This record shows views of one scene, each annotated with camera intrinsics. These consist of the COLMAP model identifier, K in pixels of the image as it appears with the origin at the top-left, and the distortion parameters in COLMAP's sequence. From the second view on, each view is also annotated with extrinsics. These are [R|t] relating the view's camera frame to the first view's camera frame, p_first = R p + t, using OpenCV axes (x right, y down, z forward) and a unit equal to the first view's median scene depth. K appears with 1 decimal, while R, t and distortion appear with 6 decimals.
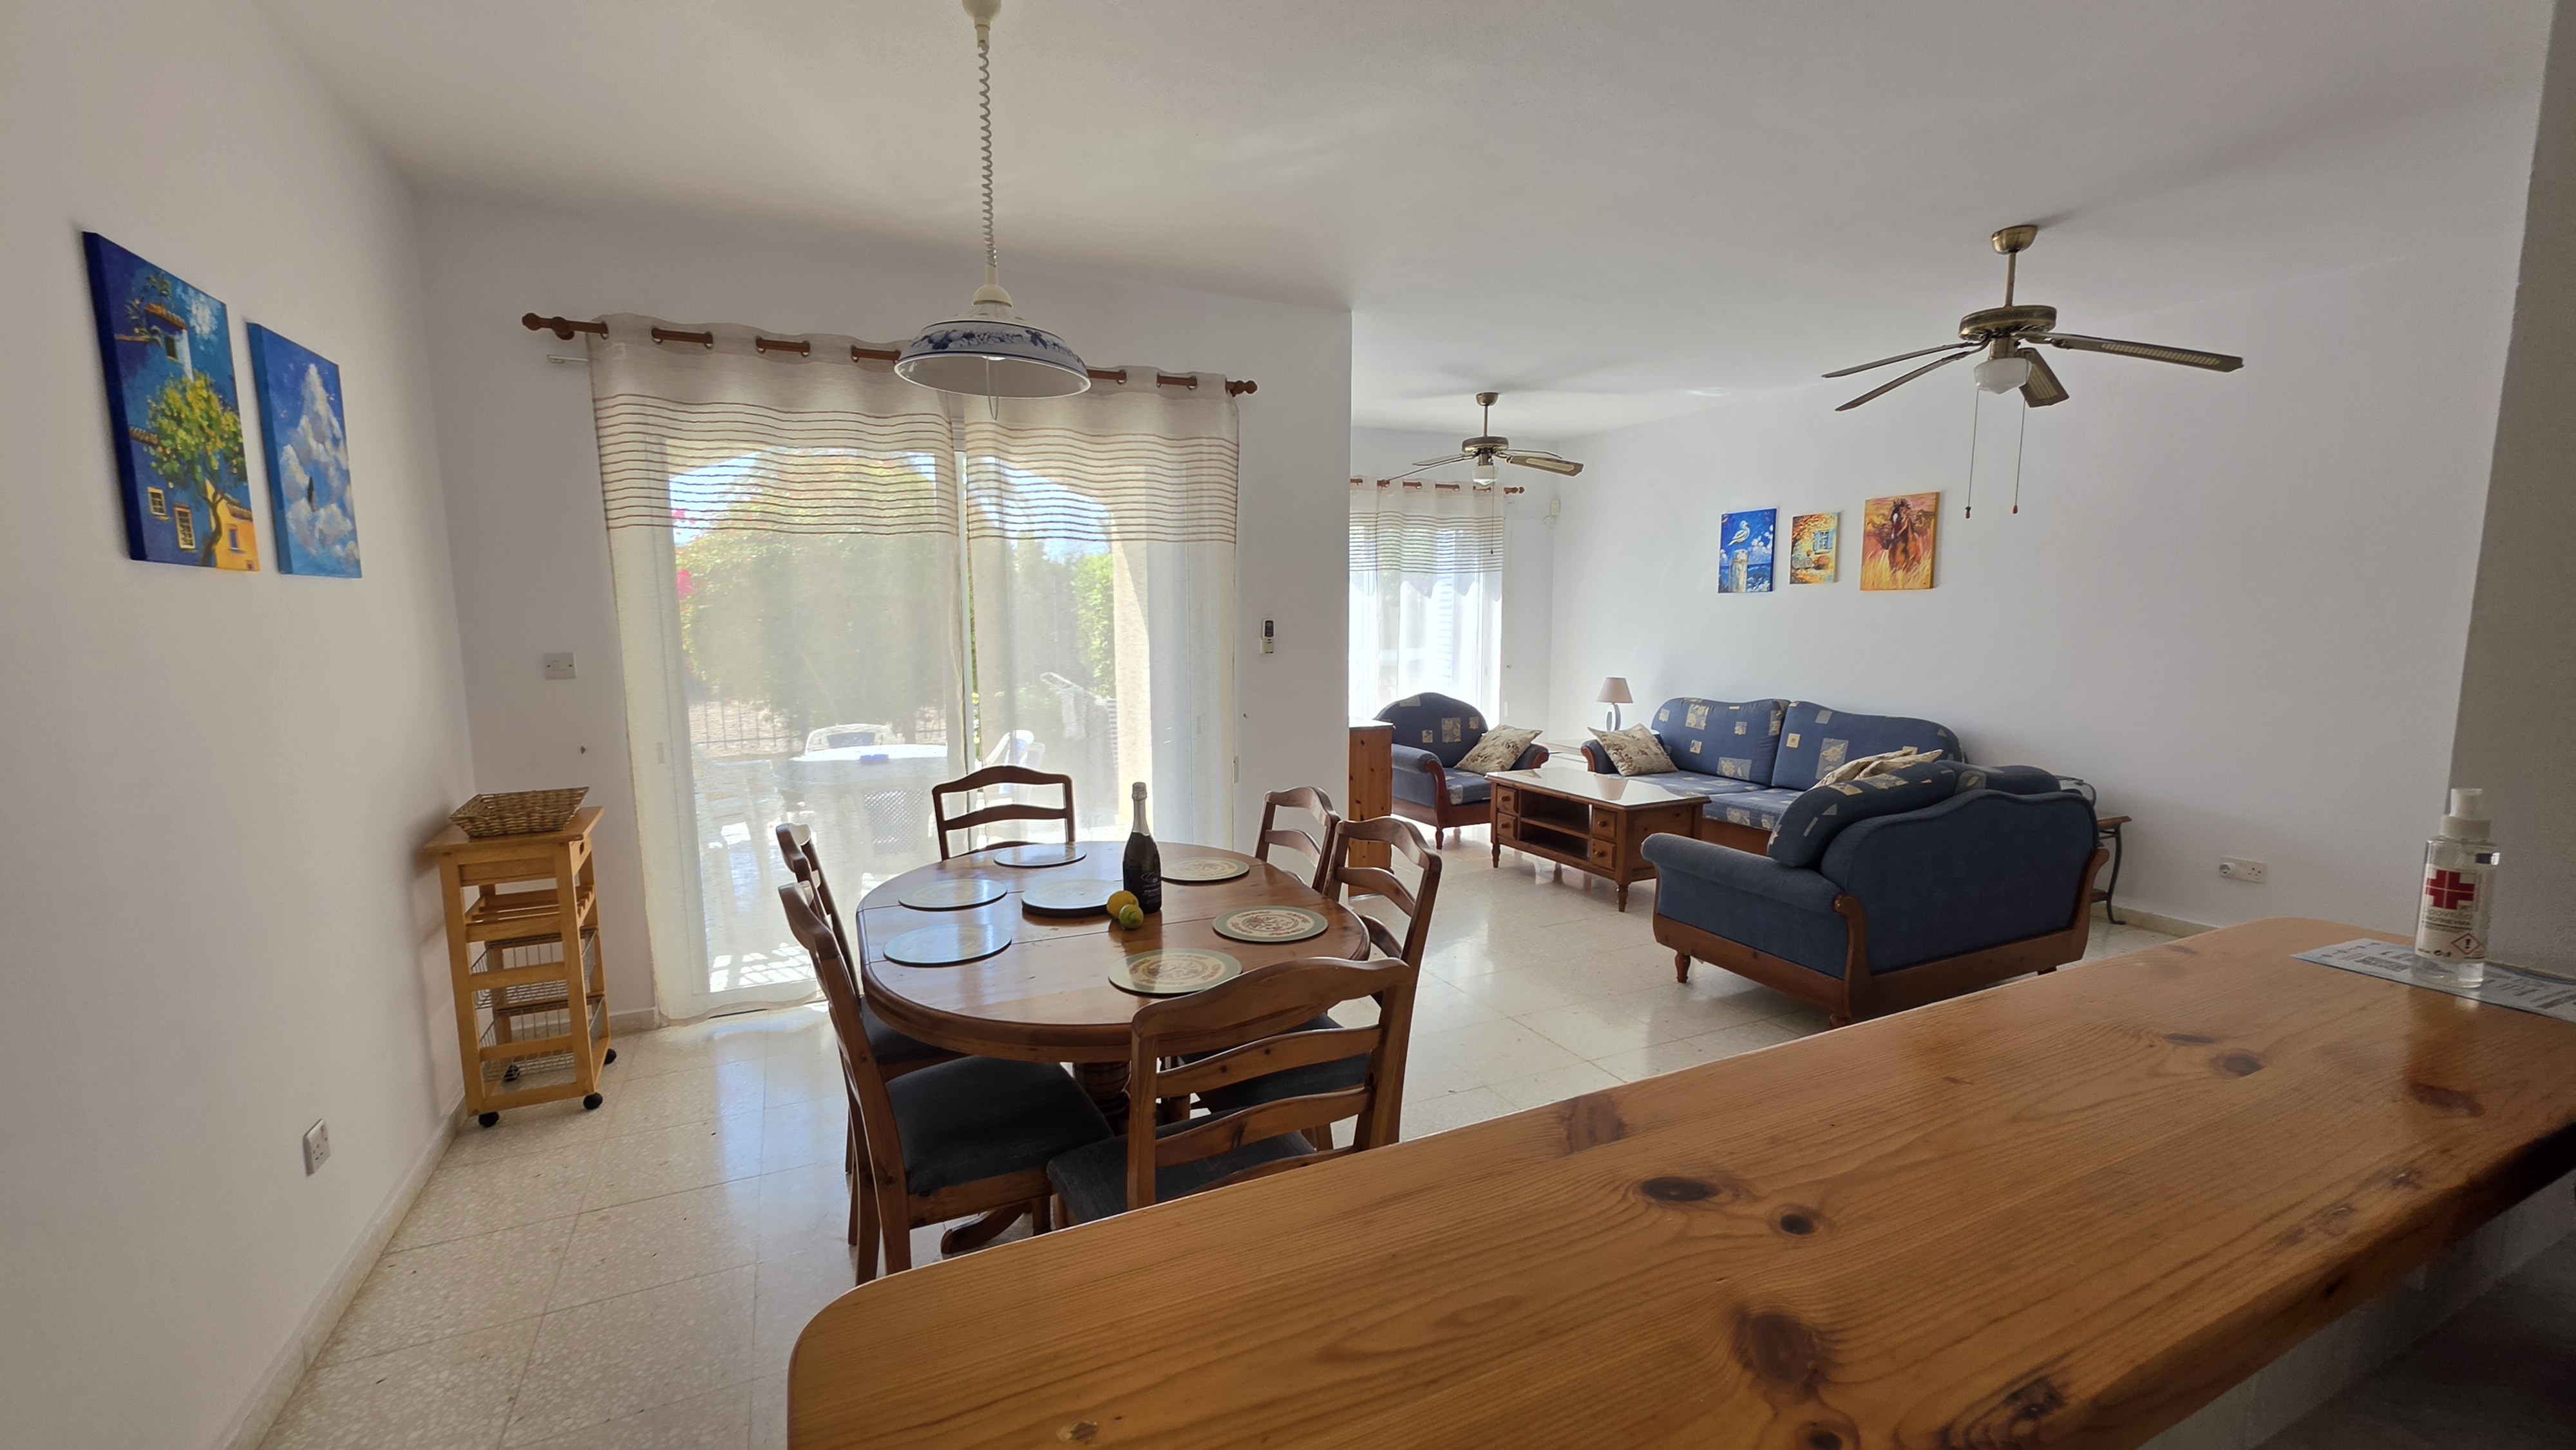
lens RADIAL K [[1033.6, 0, 1284.7], [0, 1033.6, 742.6], [0, 0, 1]] dist [0.004088, 0.000221]
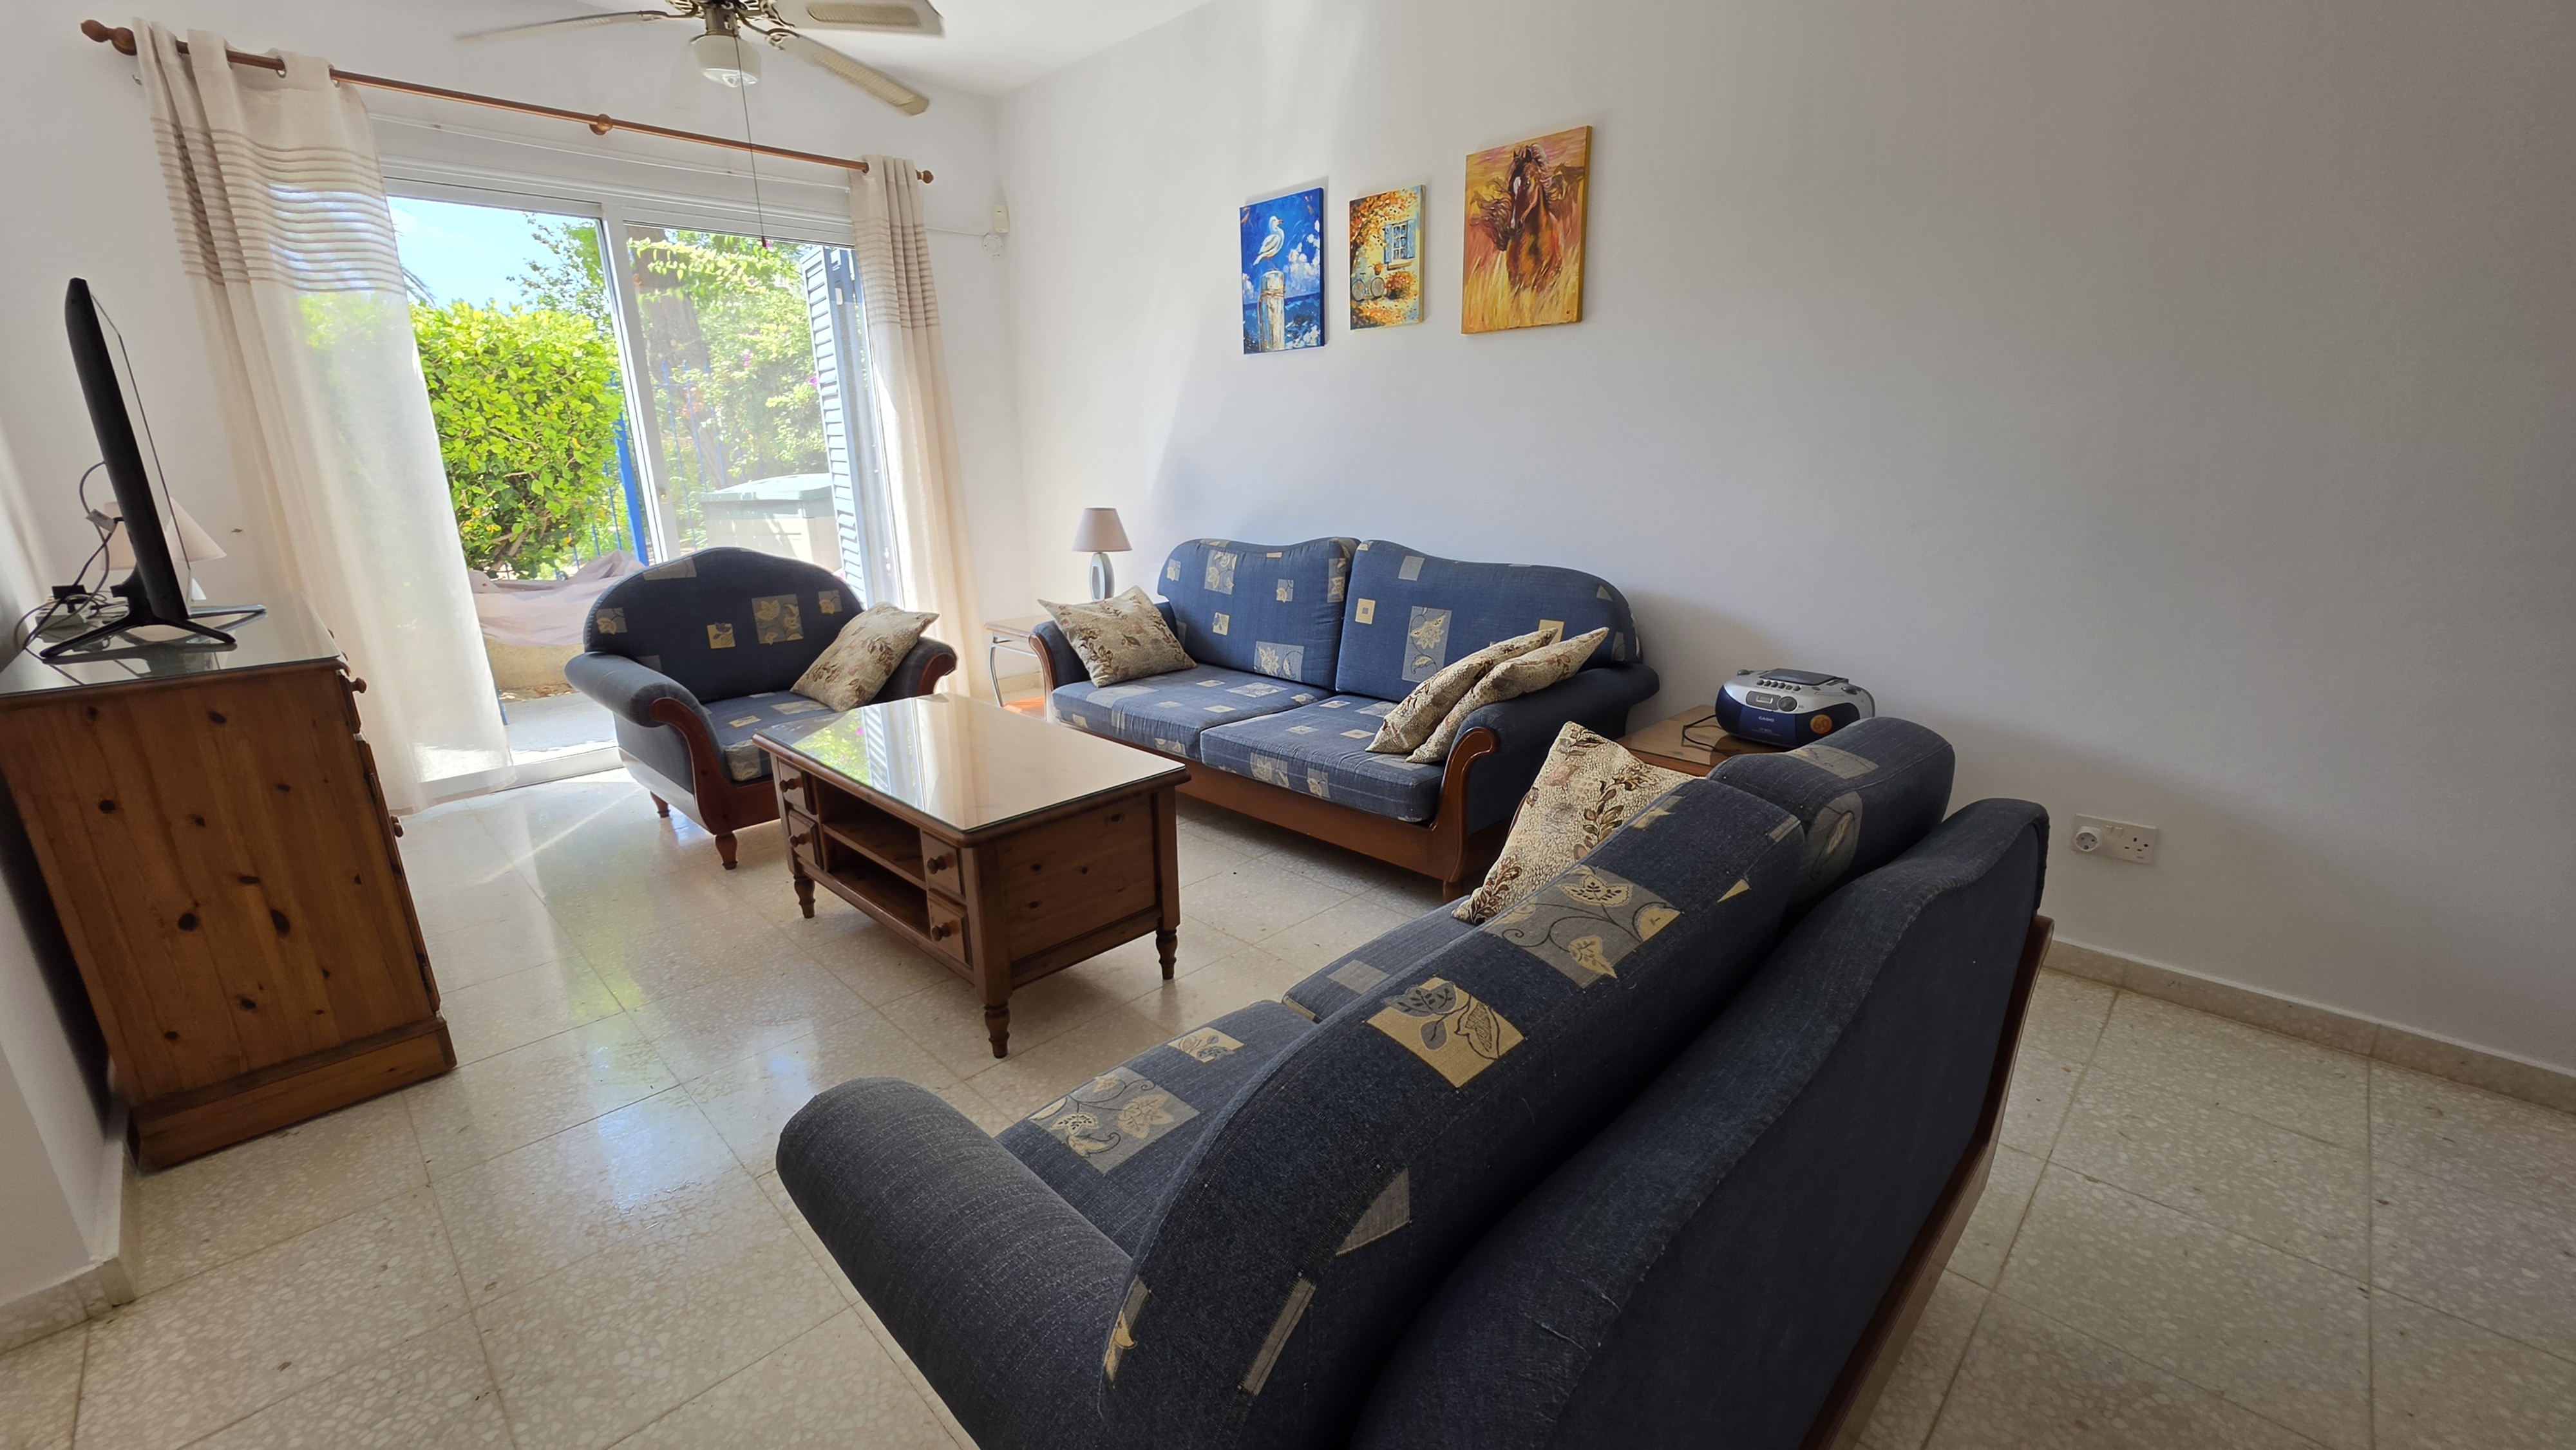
lens RADIAL K [[1033.6, 0, 1291.1], [0, 1033.6, 723.7], [0, 0, 1]] dist [0.004088, 0.000221]
pose [[0.939094, -0.098202, 0.329330, 0.251527], [0.052210, 0.987948, 0.145714, -0.025142], [-0.339671, -0.119645, 0.932904, 0.460823]]
